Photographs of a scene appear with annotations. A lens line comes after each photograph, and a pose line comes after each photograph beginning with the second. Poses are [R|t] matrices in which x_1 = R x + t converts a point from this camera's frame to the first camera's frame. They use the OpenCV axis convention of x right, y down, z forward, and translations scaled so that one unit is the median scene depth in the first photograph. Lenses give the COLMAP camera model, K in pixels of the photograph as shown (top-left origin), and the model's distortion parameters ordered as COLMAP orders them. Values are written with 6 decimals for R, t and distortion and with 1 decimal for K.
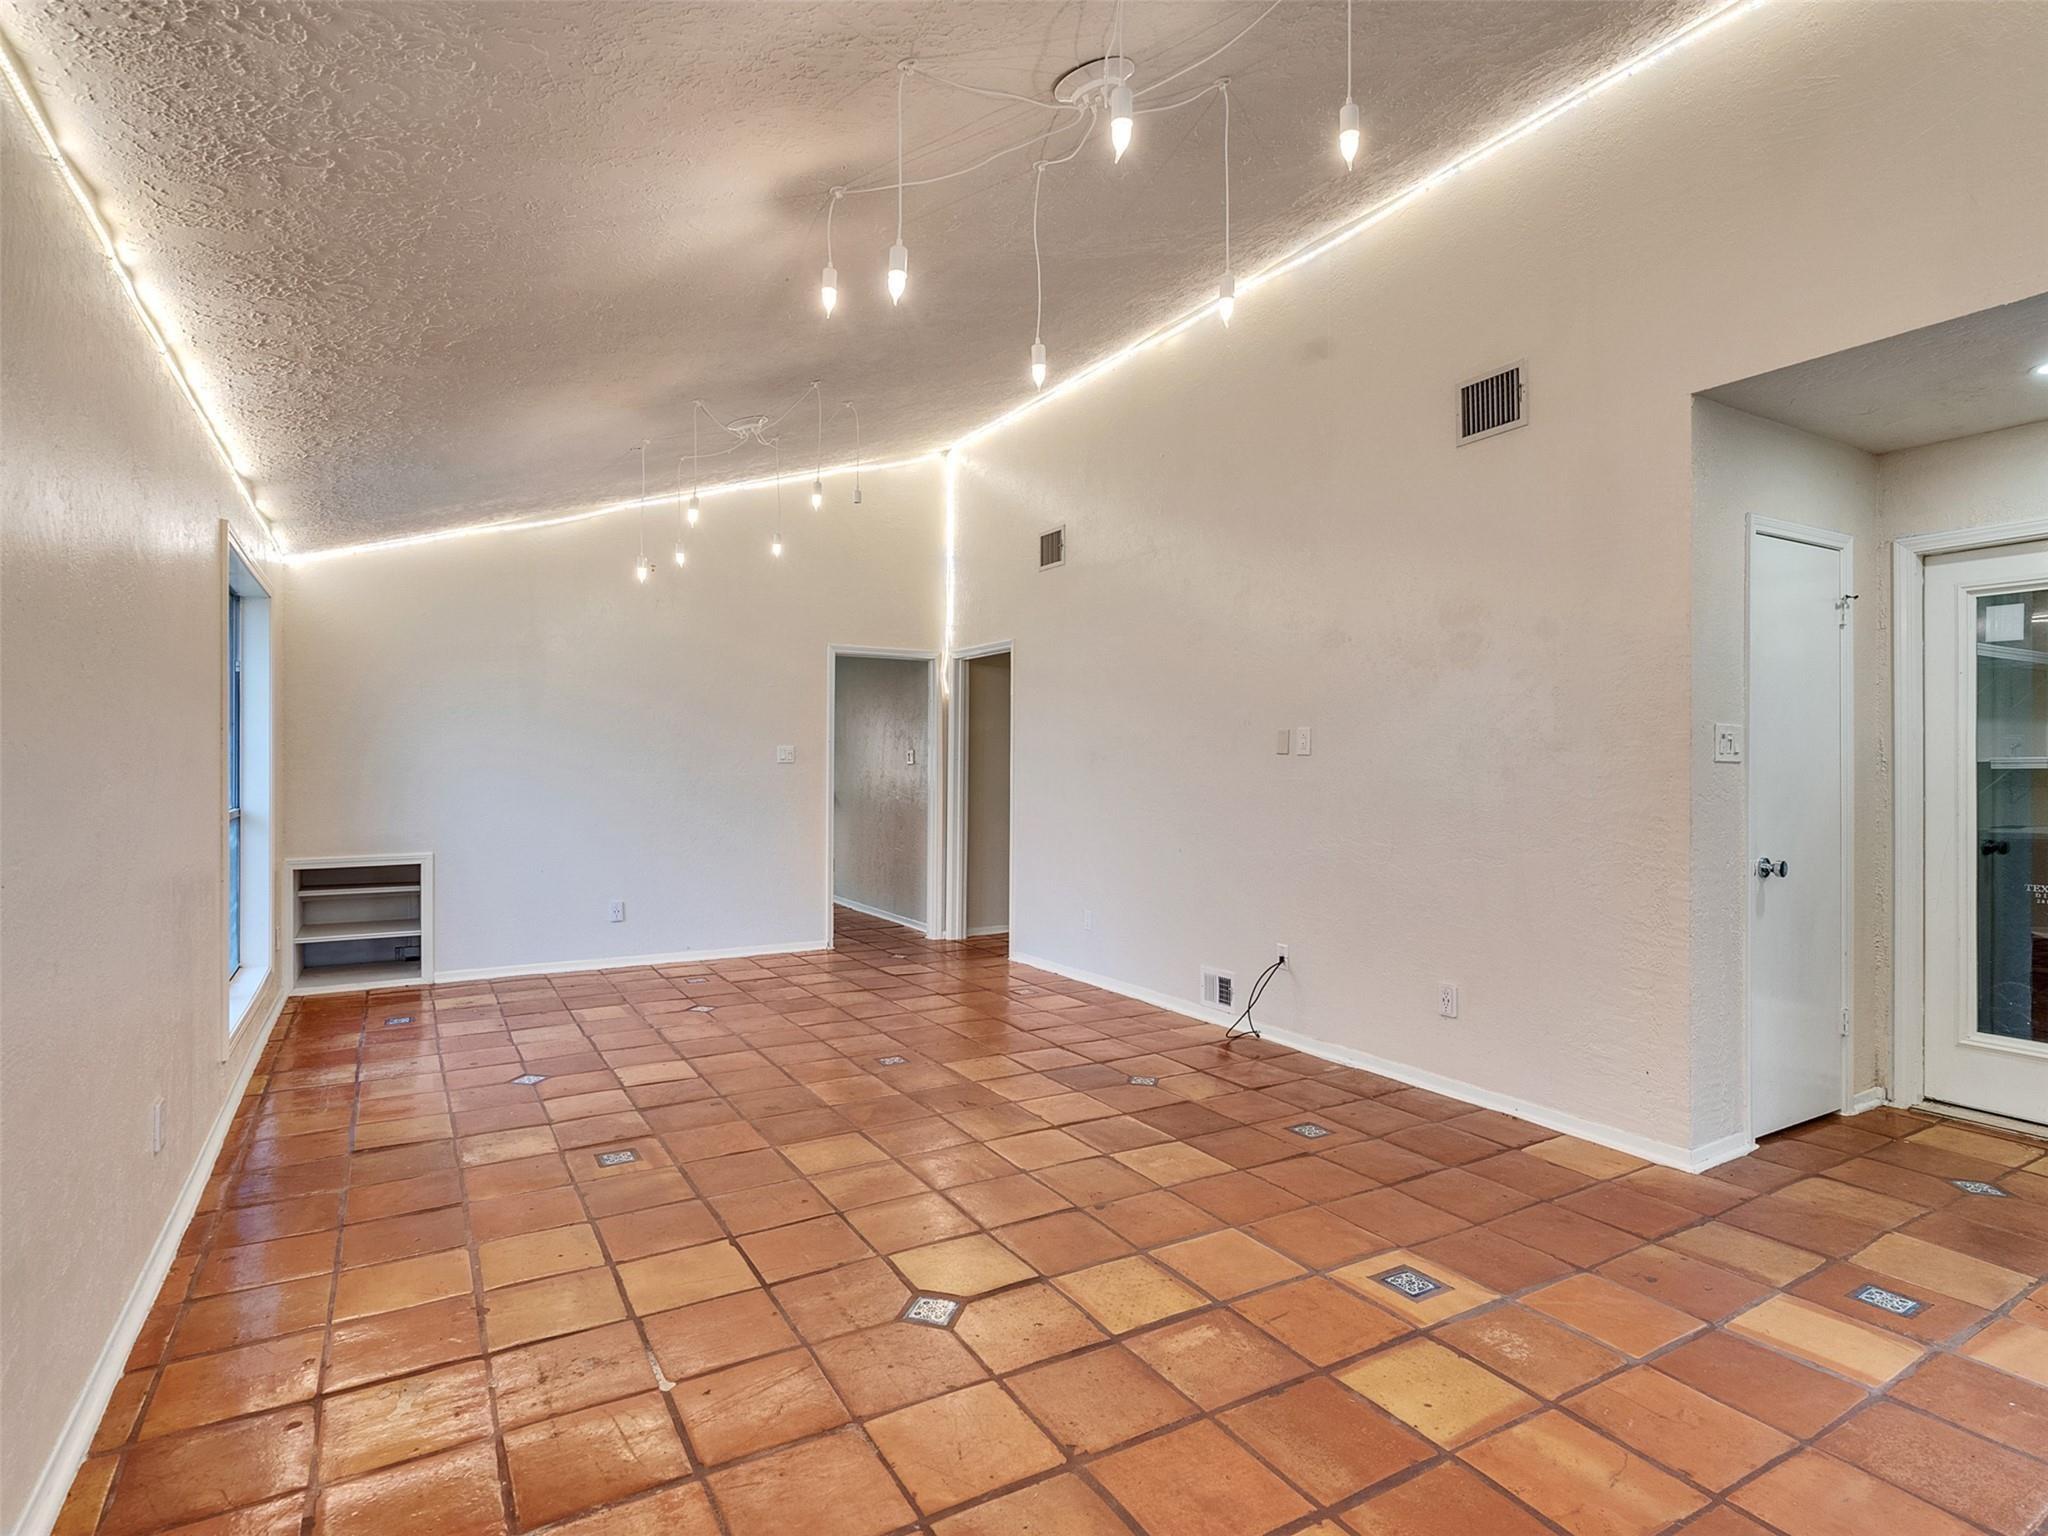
lens RADIAL K [[1060.1, 0, 1008.2], [0, 1060.1, 769.8], [0, 0, 1]] dist [-0.006196, 0.005701]
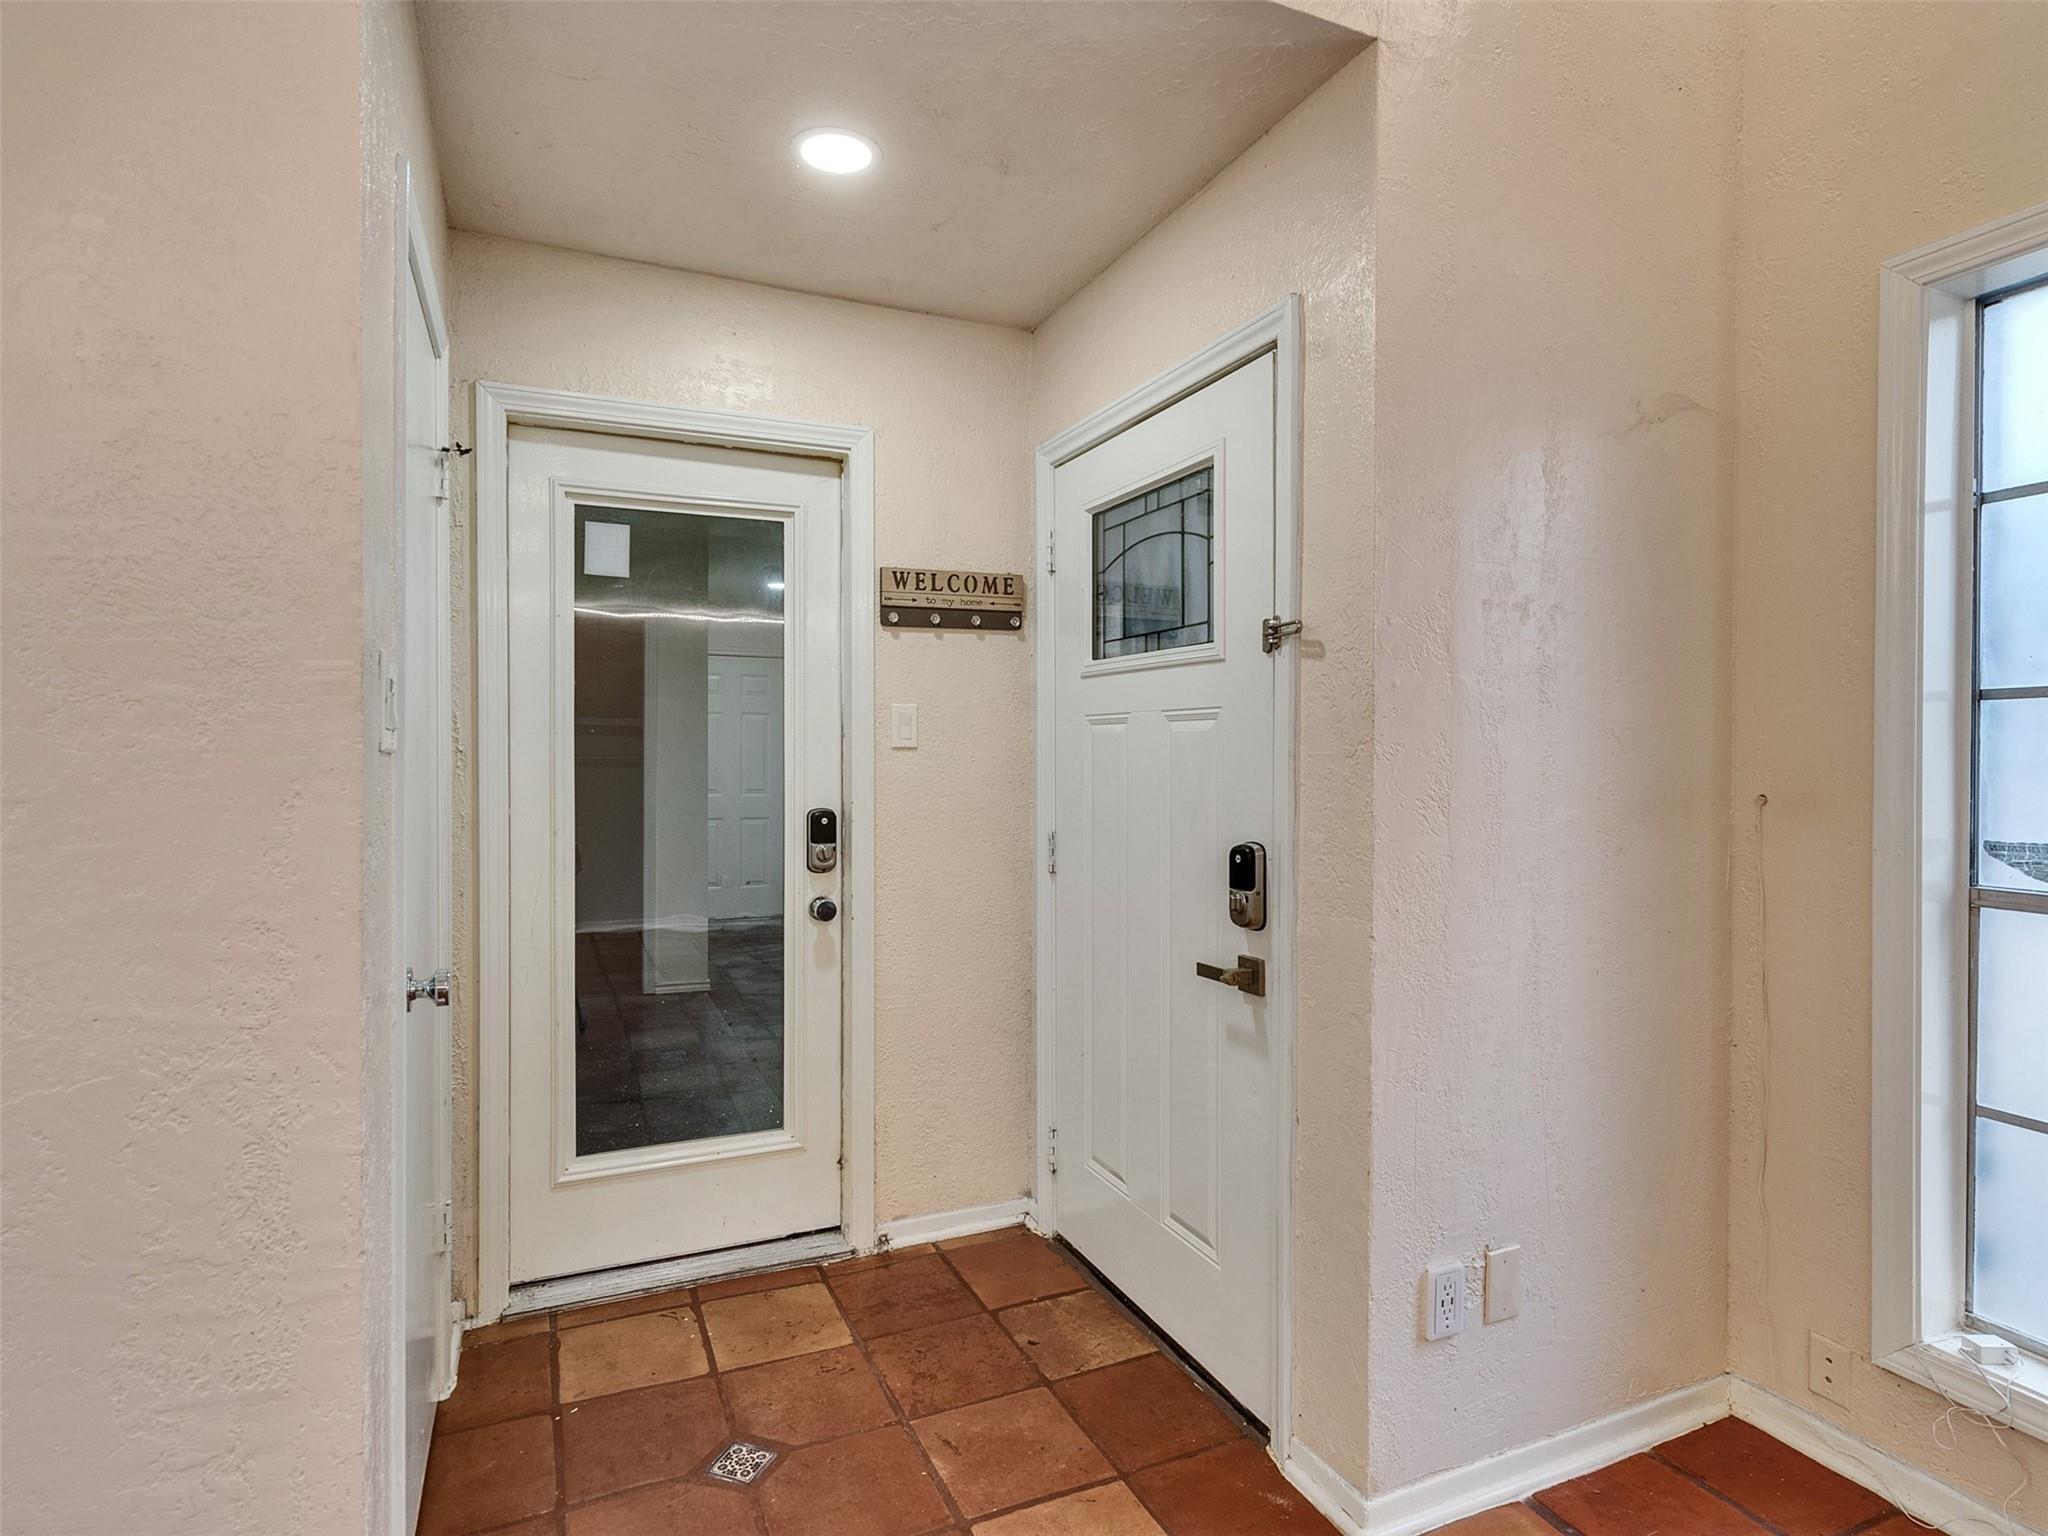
lens RADIAL K [[1060.1, 0, 1008.1], [0, 1060.1, 764.1], [0, 0, 1]] dist [-0.006196, 0.005701]
pose [[0.113752, -0.006443, 0.993488, 0.217037], [0.001122, 0.999979, 0.006357, -0.003063], [-0.993509, 0.000392, 0.113757, 0.498733]]
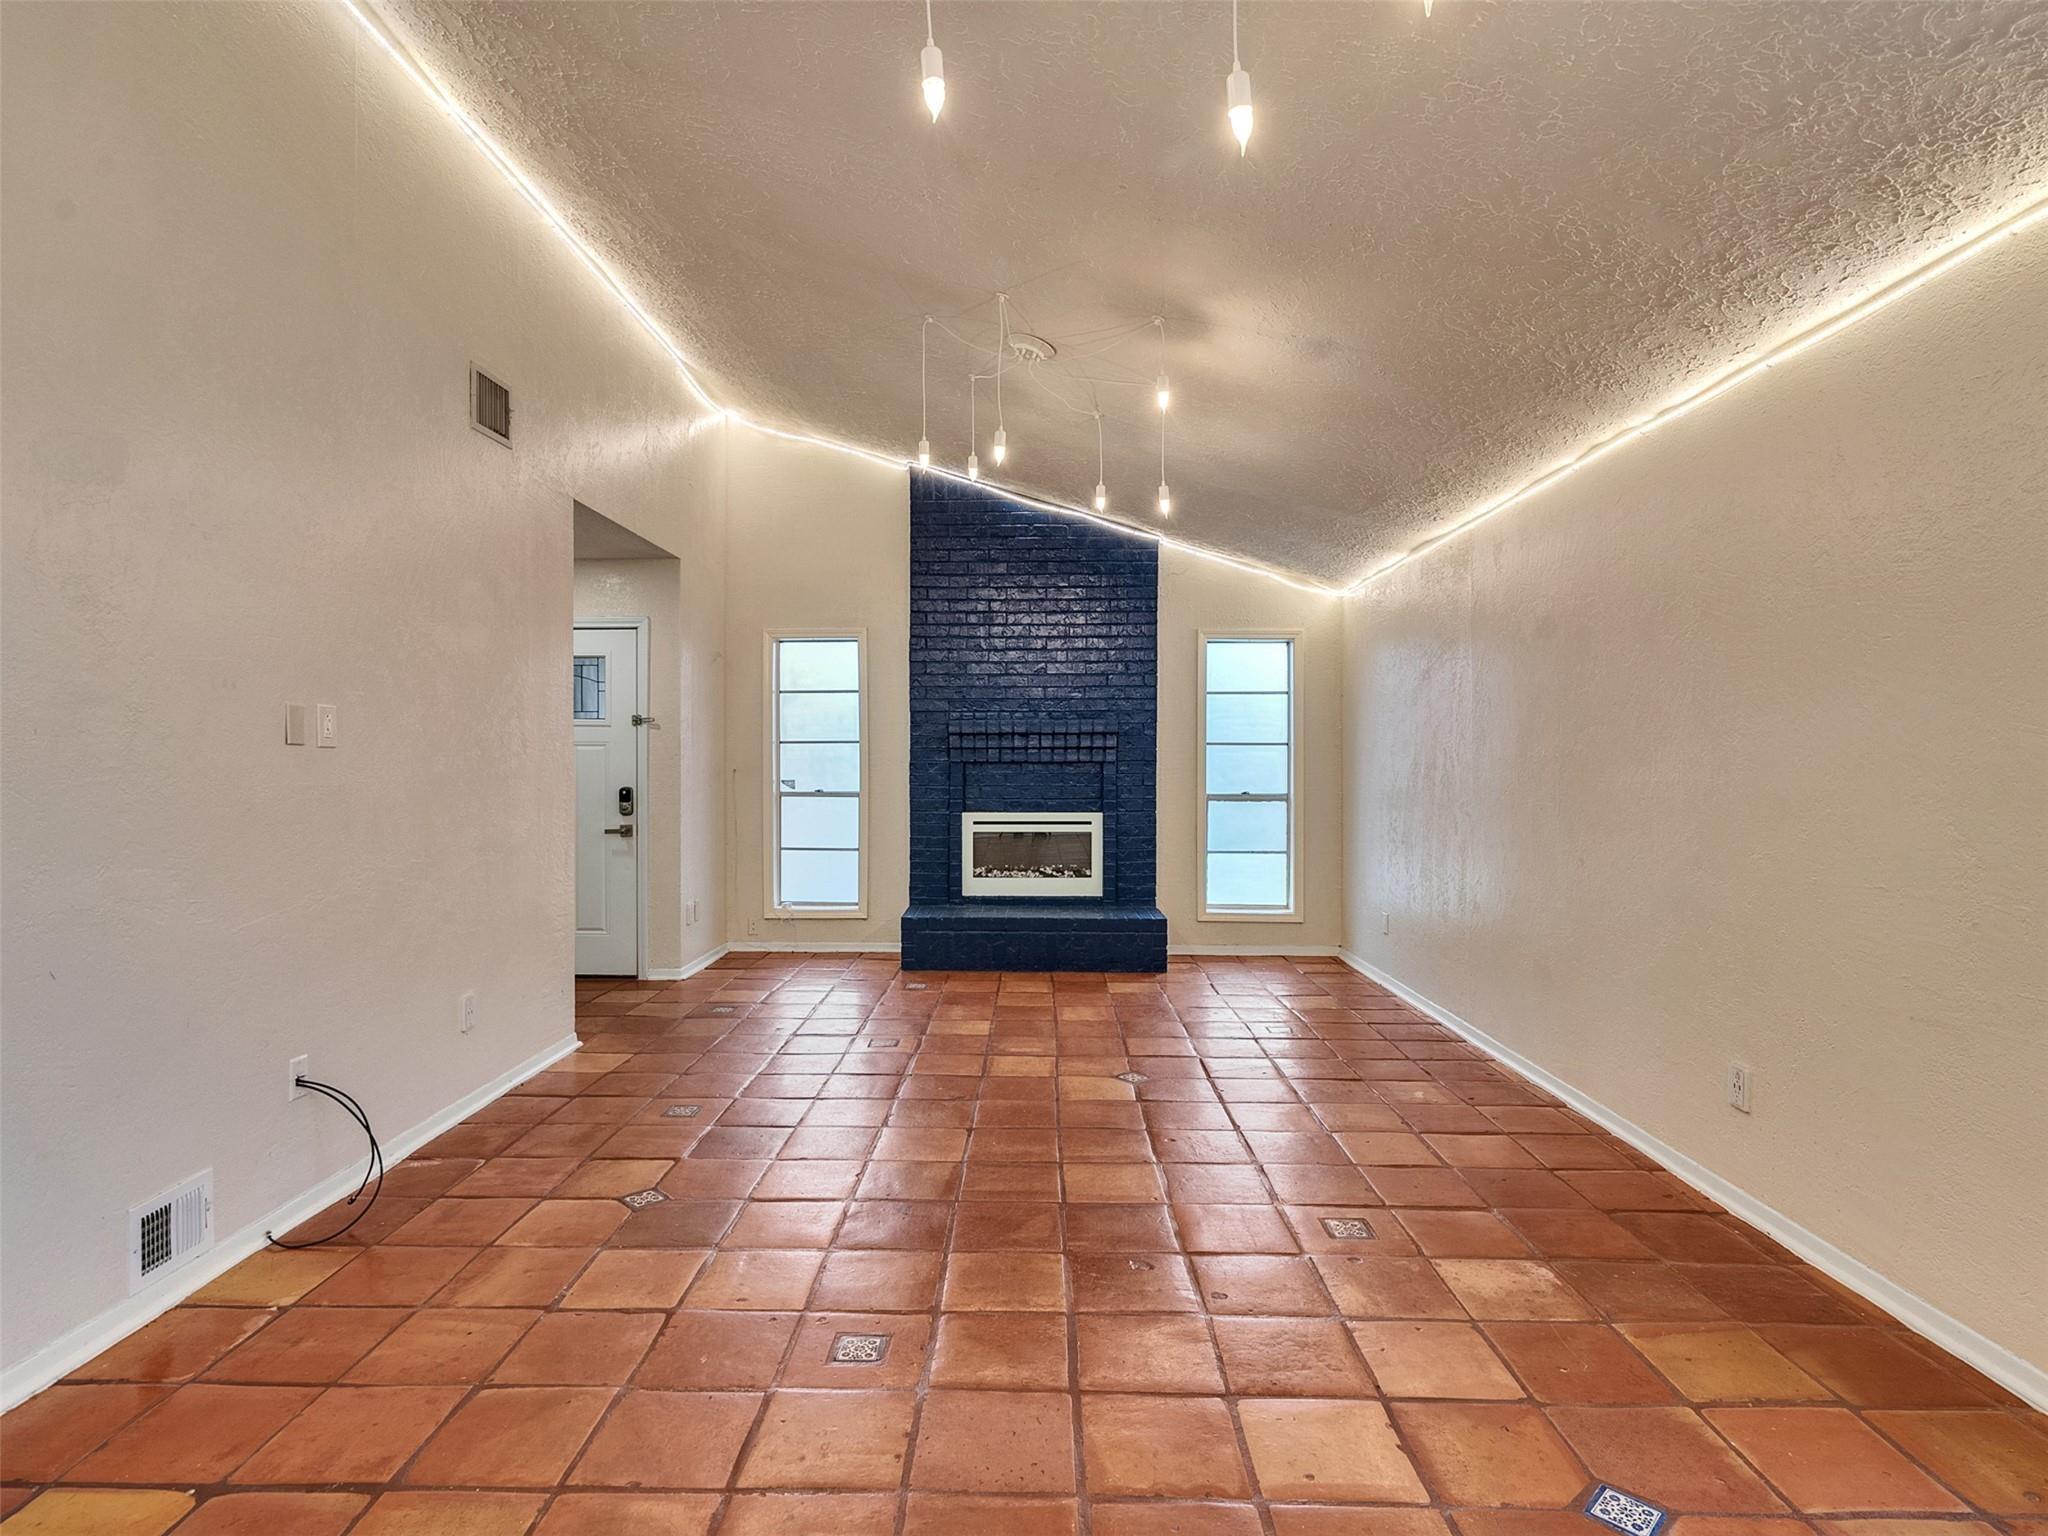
lens RADIAL K [[1060.1, 0, 1006.6], [0, 1060.1, 766.8], [0, 0, 1]] dist [-0.006196, 0.005701]
pose [[-0.850372, -0.003889, 0.526168, -0.394408], [0.003000, 0.999921, 0.012240, -0.007812], [-0.526173, 0.011987, -0.850293, 1.264076]]
